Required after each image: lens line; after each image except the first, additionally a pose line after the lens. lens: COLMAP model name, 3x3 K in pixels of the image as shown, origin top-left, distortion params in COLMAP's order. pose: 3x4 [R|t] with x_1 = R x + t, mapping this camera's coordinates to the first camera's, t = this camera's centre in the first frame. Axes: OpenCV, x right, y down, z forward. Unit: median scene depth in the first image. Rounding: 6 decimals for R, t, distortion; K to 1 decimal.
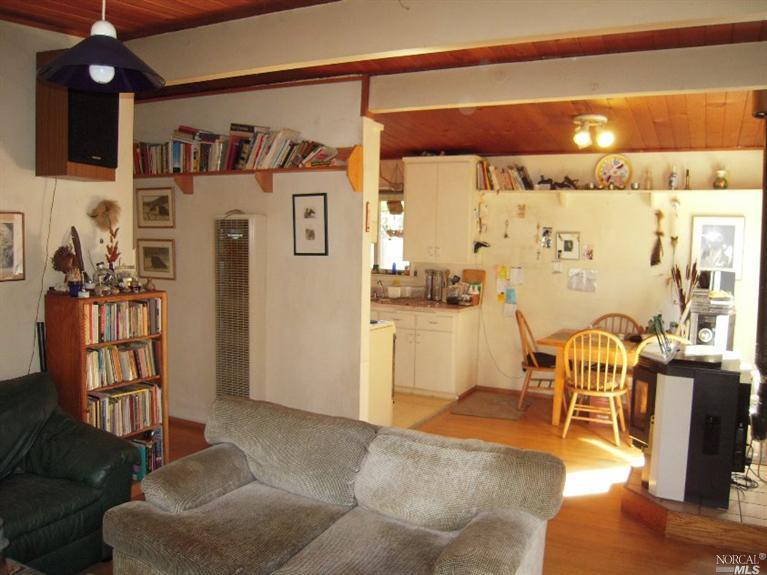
lens RADIAL K [[640.3, 0, 390.8], [0, 640.3, 289.0], [0, 0, 1]] dist [-0.119818, 0.072090]
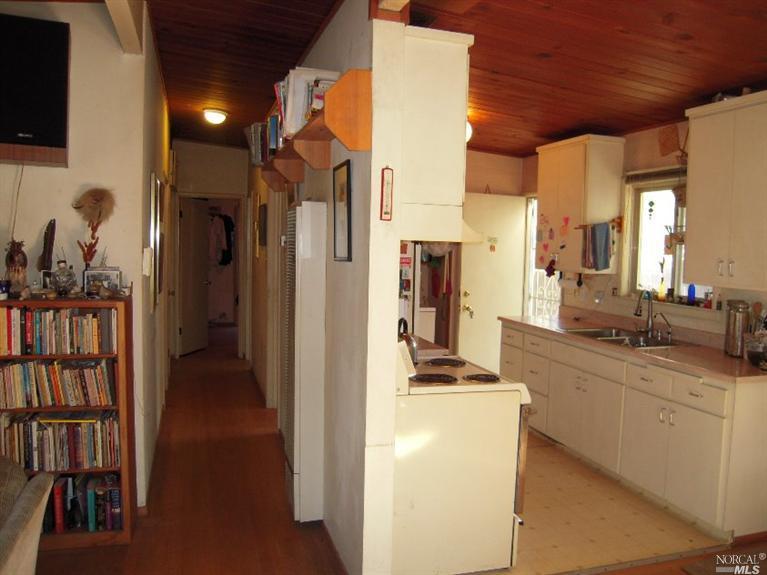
lens RADIAL K [[640.3, 0, 390.8], [0, 640.3, 289.0], [0, 0, 1]] dist [-0.119818, 0.072090]
pose [[0.701958, 0.045172, -0.710784, 0.287683], [-0.068282, 0.997658, -0.004031, -0.020236], [0.708938, 0.051363, 0.703398, 0.467139]]
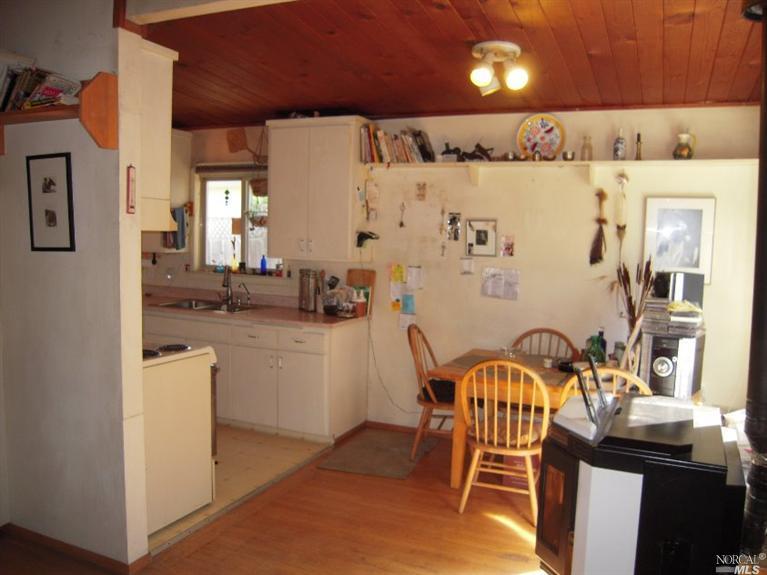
lens RADIAL K [[640.3, 0, 390.8], [0, 640.3, 289.0], [0, 0, 1]] dist [-0.119818, 0.072090]
pose [[0.998163, -0.002041, 0.060553, 0.140187], [0.001566, 0.999968, 0.007894, -0.014891], [-0.060567, -0.007785, 0.998134, 0.282008]]
